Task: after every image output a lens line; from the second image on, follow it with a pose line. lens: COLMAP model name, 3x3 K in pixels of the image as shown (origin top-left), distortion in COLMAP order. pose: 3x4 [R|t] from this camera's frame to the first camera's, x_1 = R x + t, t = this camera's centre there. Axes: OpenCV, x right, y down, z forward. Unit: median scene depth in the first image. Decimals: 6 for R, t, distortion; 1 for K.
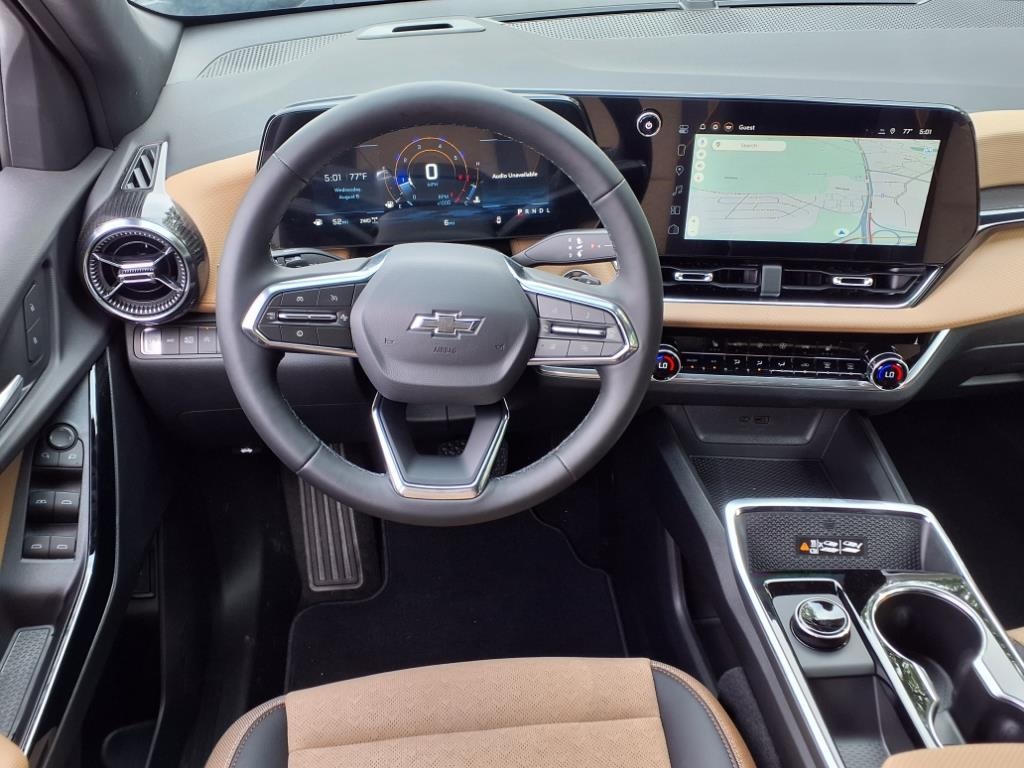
lens RADIAL K [[940.1, 0, 512.0], [0, 940.1, 384.0], [0, 0, 1]] dist [0.126569, -0.346829]
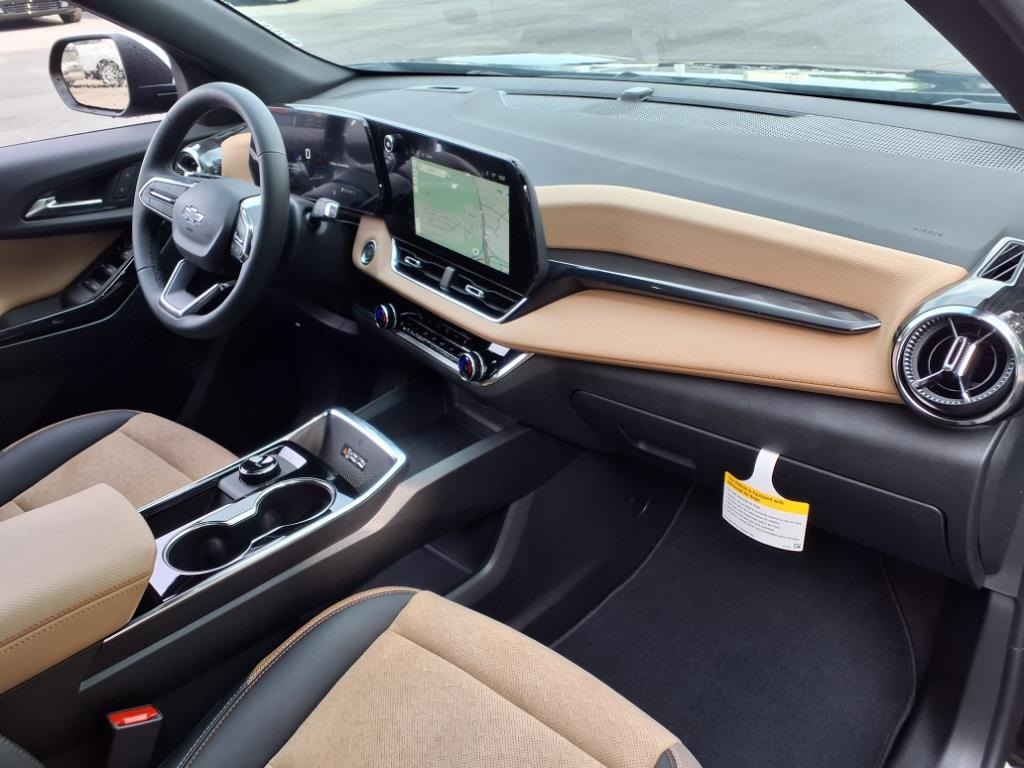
lens RADIAL K [[807.9, 0, 518.5], [0, 807.9, 387.3], [0, 0, 1]] dist [0.092723, -0.183795]
pose [[0.684370, 0.332070, -0.649128, 1.217001], [-0.388451, 0.919460, 0.060822, -0.082392], [0.617045, 0.210530, 0.758243, 0.247148]]
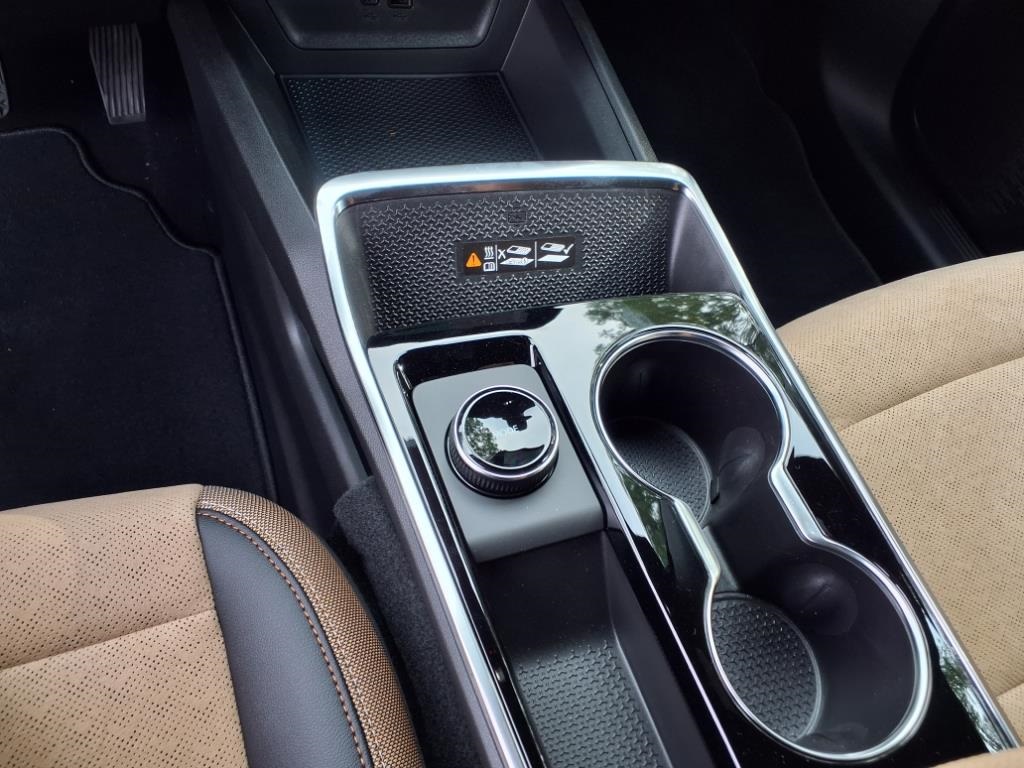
lens RADIAL K [[807.9, 0, 518.5], [0, 807.9, 387.3], [0, 0, 1]] dist [0.092723, -0.183795]
pose [[0.944470, -0.143818, 0.295455, 0.189300], [-0.000193, 0.898893, 0.438168, 0.037155], [-0.328599, -0.413893, 0.848949, 0.581820]]
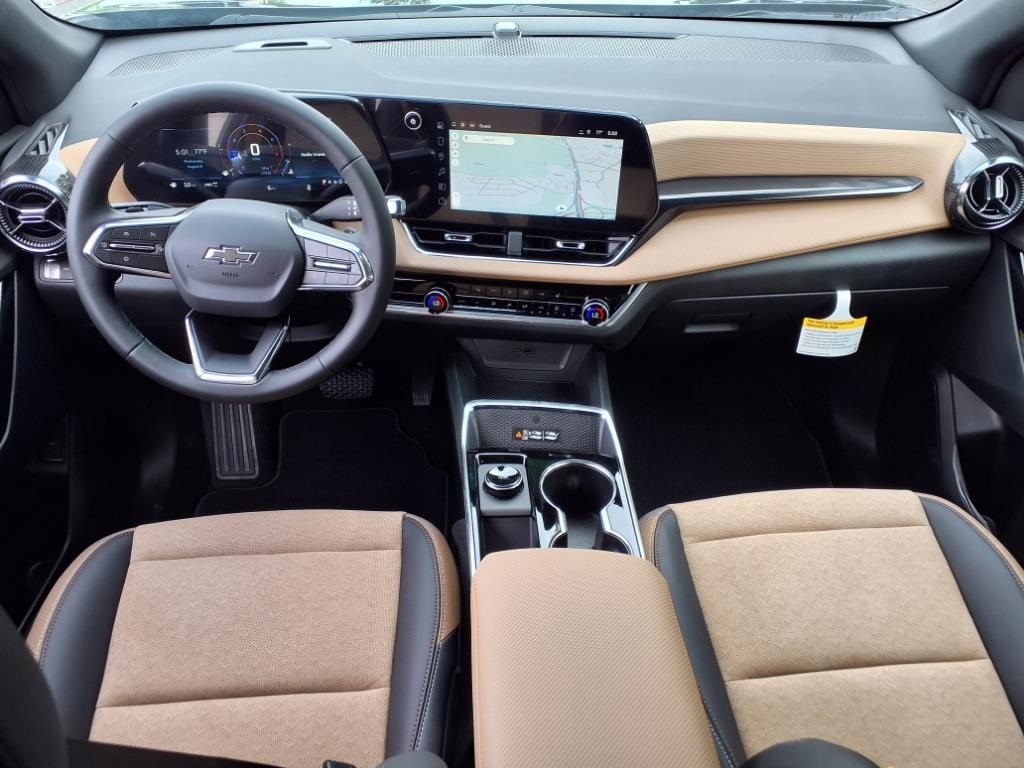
lens RADIAL K [[807.9, 0, 518.5], [0, 807.9, 387.3], [0, 0, 1]] dist [0.092723, -0.183795]
pose [[0.999293, 0.037298, -0.004824, 0.312838], [-0.037134, 0.998845, 0.030500, 0.066633], [0.005956, -0.030299, 0.999523, -0.177673]]
